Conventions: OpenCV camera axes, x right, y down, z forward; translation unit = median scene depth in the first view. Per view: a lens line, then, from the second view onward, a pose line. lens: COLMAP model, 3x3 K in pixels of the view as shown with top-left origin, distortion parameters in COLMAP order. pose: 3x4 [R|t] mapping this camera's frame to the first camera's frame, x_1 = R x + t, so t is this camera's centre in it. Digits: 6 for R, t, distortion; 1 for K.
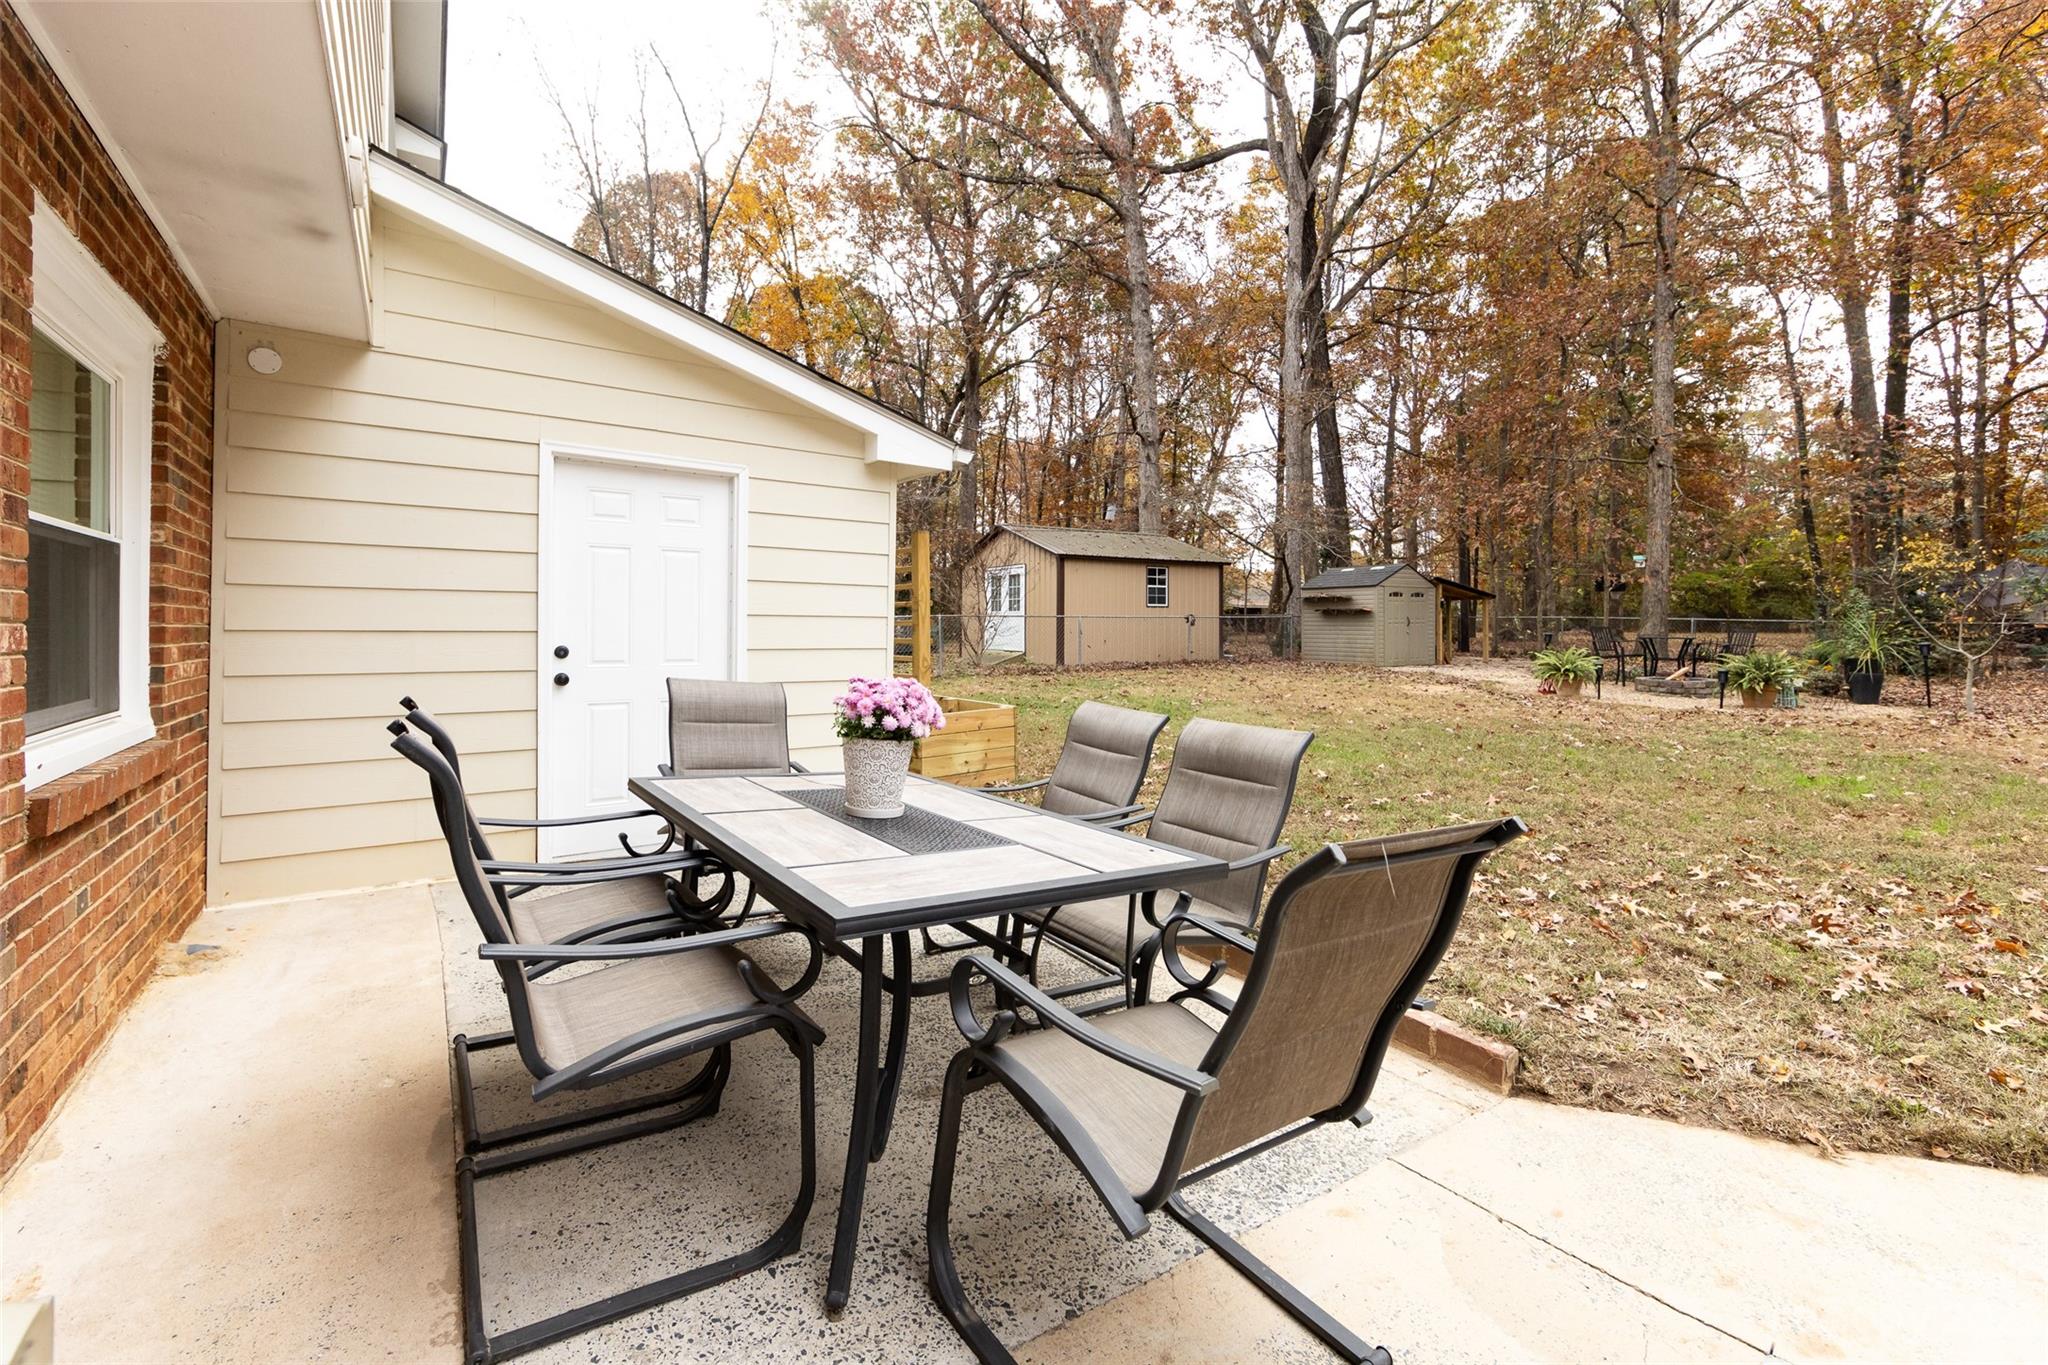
lens RADIAL K [[839.4, 0, 1039.9], [0, 839.4, 664.0], [0, 0, 1]] dist [-0.002615, -0.000146]
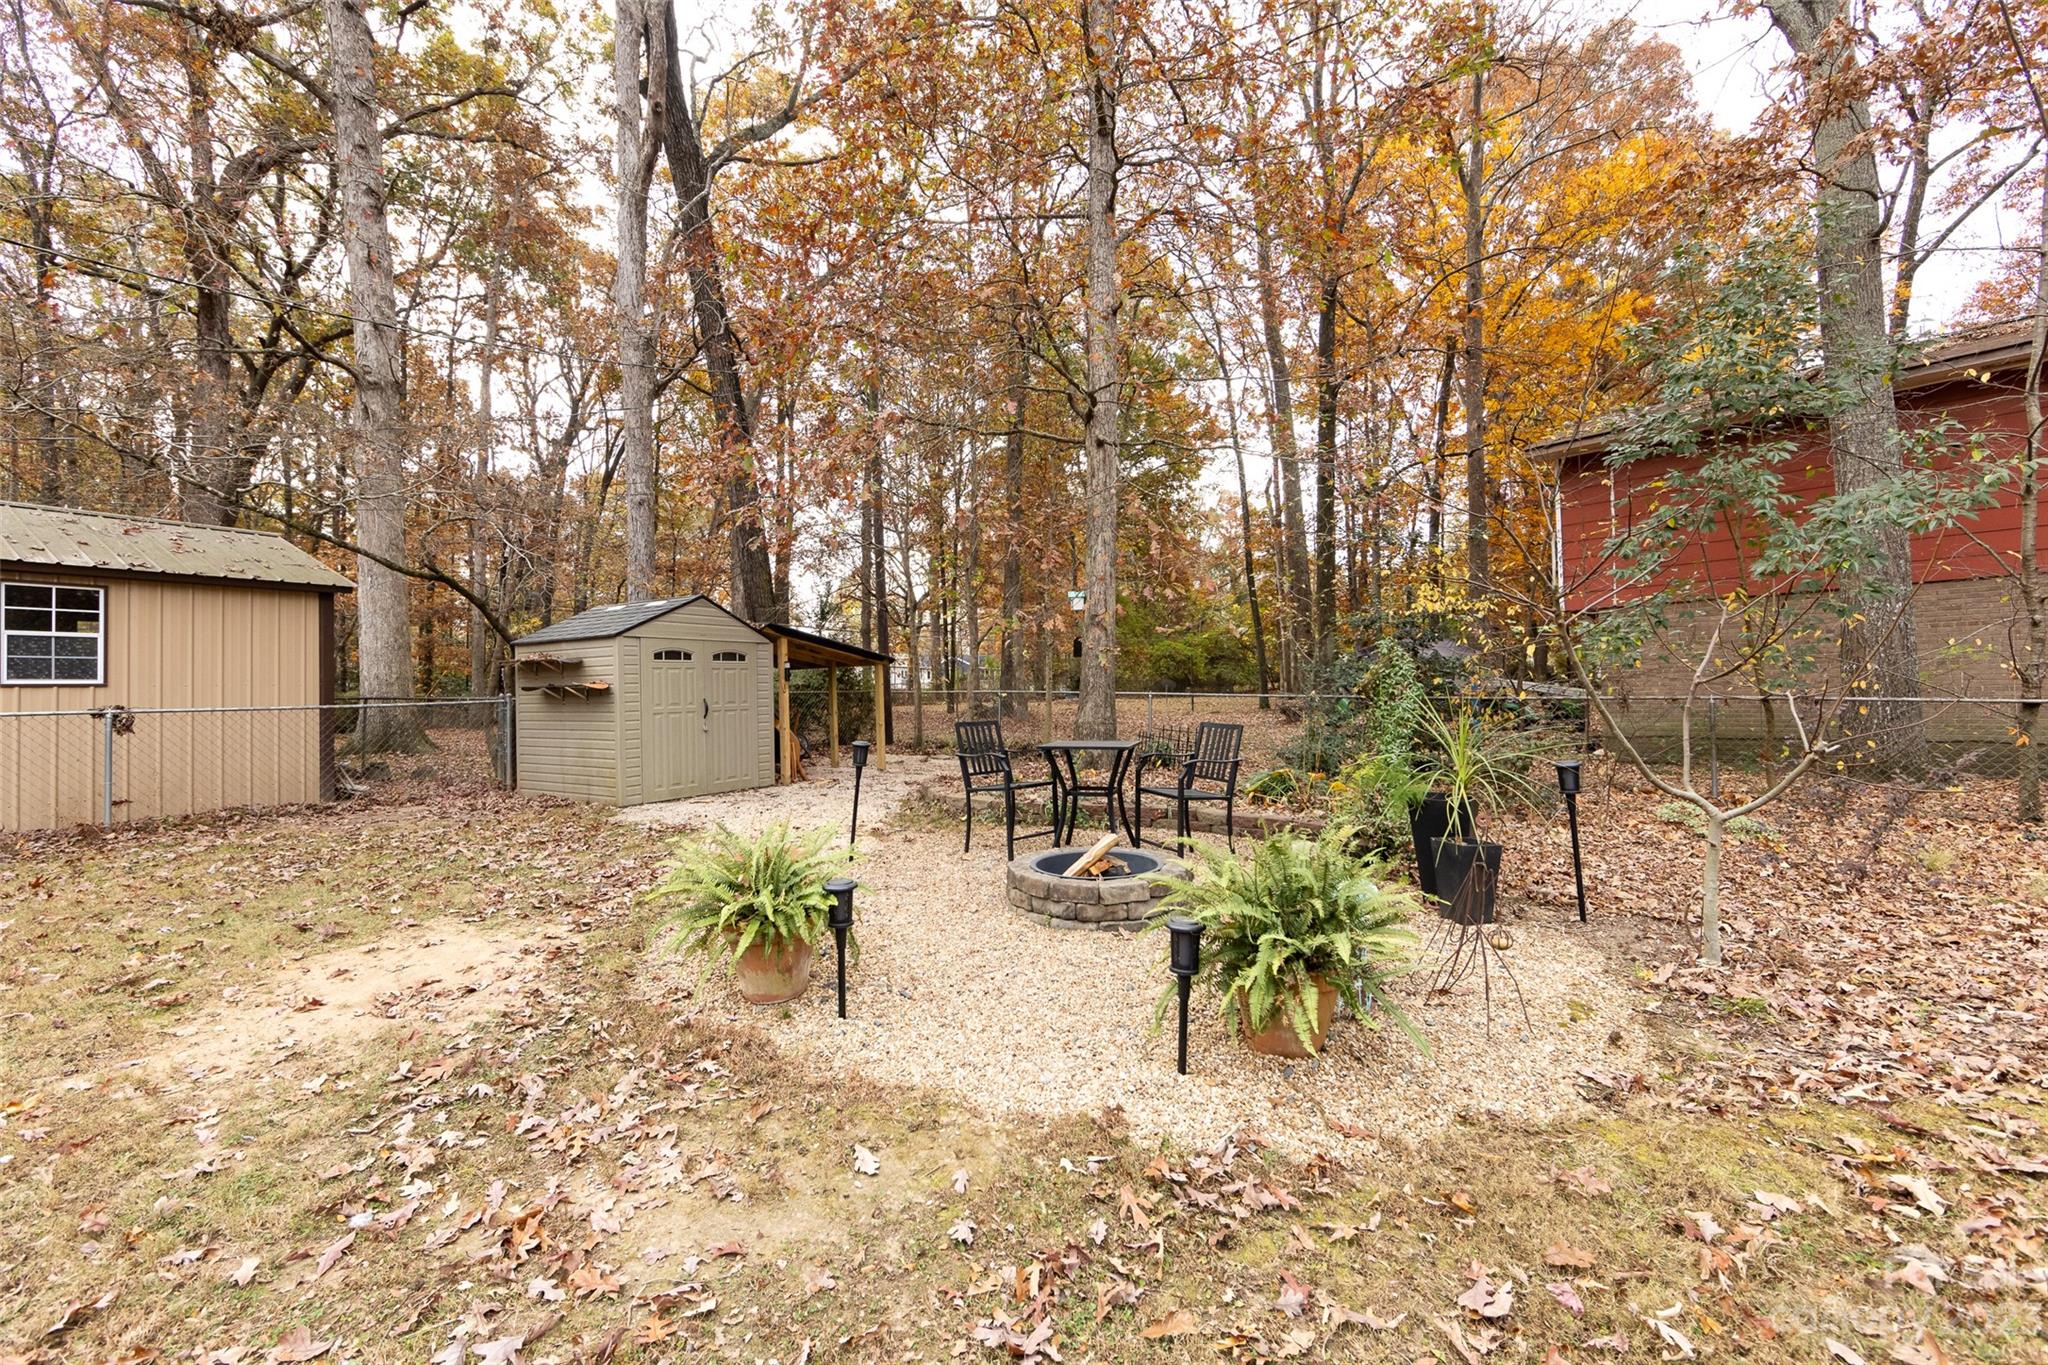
lens RADIAL K [[820.5, 0, 1004.5], [0, 820.5, 678.4], [0, 0, 1]] dist [-0.000084, -0.000206]
pose [[0.897877, -0.009761, 0.440138, 0.370113], [0.036826, 0.997916, -0.052993, -0.033777], [-0.438703, 0.063789, 0.896365, 0.446827]]
